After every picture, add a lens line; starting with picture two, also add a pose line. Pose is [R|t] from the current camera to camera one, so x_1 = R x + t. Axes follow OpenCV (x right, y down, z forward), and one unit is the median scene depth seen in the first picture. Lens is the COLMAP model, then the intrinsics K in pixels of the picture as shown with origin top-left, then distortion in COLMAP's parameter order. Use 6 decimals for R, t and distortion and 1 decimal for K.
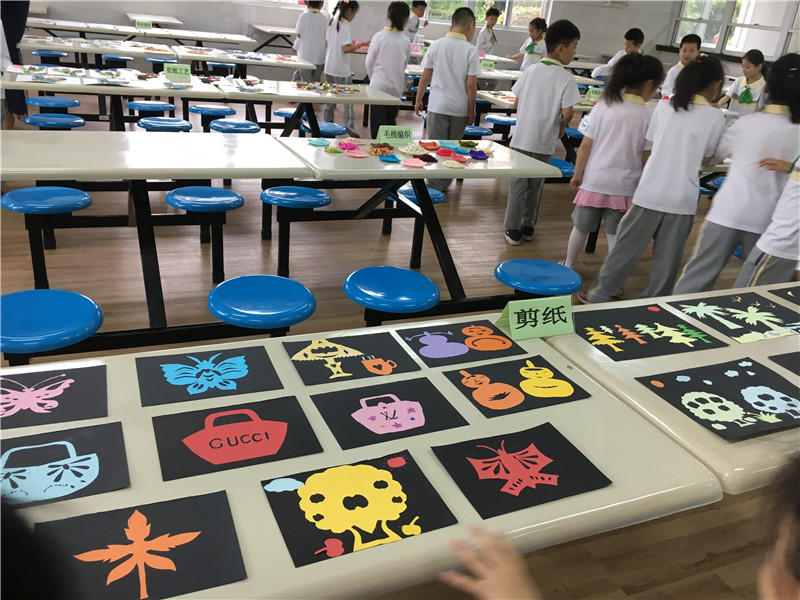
lens RADIAL K [[677.6, 0, 398.1], [0, 677.6, 298.8], [0, 0, 1]] dist [0.028247, -0.017120]
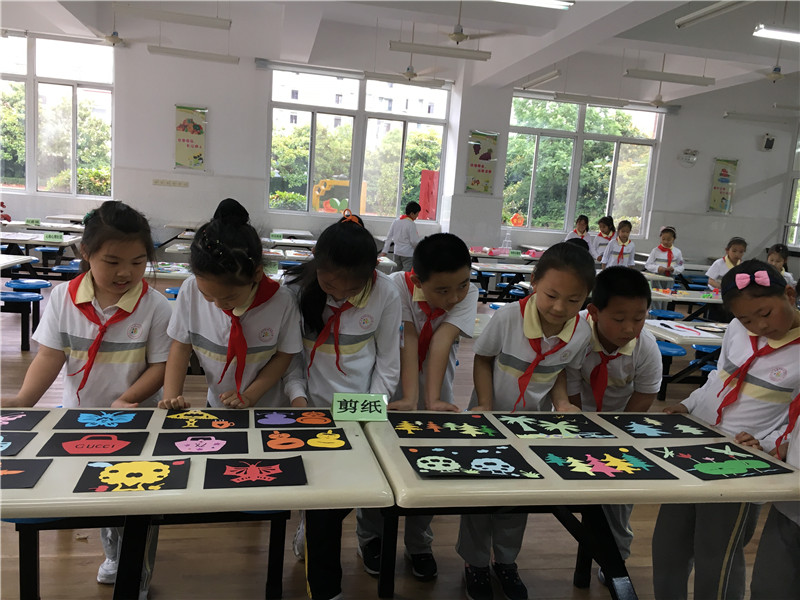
lens RADIAL K [[677.6, 0, 400.8], [0, 677.6, 295.7], [0, 0, 1]] dist [0.028247, -0.017120]
pose [[0.981073, 0.010824, -0.193336, 0.622900], [-0.065973, 0.957385, -0.281177, 0.216069], [0.182054, 0.288610, 0.939979, -0.390374]]
